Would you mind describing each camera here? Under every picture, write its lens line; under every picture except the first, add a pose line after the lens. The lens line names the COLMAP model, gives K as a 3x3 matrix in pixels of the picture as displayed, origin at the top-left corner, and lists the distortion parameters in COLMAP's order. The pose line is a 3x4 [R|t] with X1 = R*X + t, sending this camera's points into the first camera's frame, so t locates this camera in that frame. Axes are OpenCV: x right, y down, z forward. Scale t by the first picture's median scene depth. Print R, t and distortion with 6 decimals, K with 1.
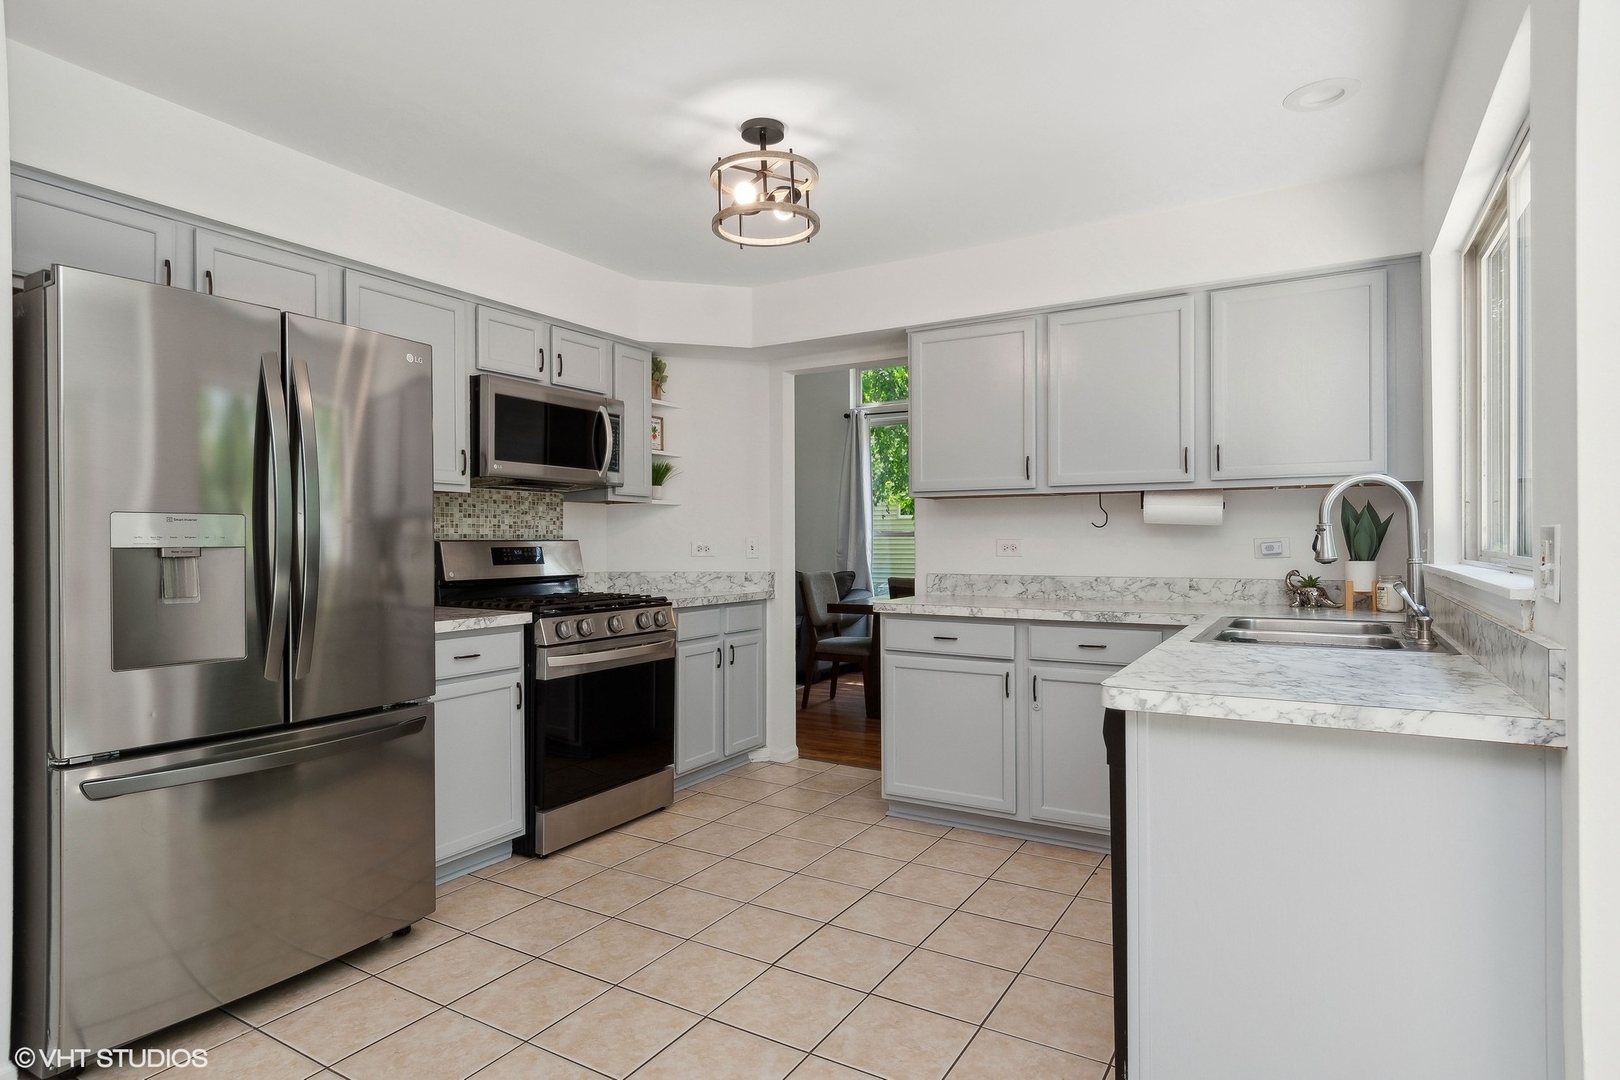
lens RADIAL K [[865.9, 0, 809.7], [0, 865.9, 543.1], [0, 0, 1]] dist [-0.006532, -0.000164]
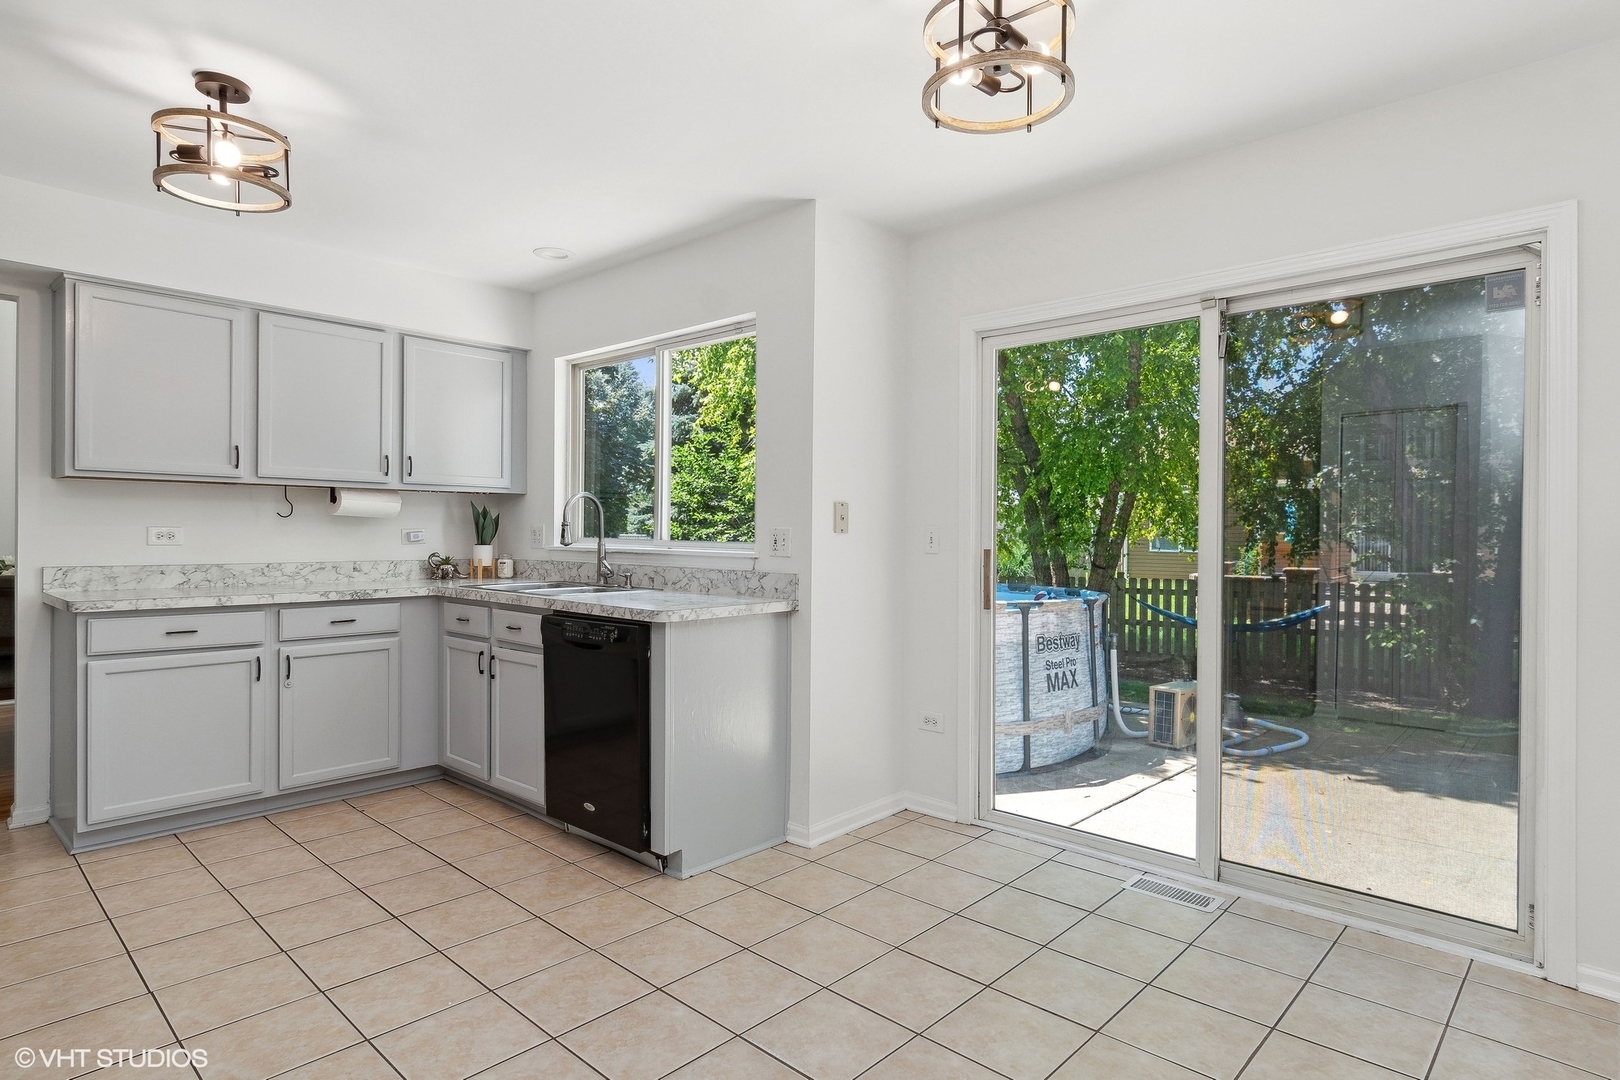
lens RADIAL K [[865.9, 0, 811.4], [0, 865.9, 536.4], [0, 0, 1]] dist [-0.006532, -0.000164]
pose [[0.210610, -0.001289, 0.977569, -0.636236], [-0.006223, 0.999977, 0.002659, -0.001322], [-0.977550, -0.006643, 0.210597, 0.136483]]
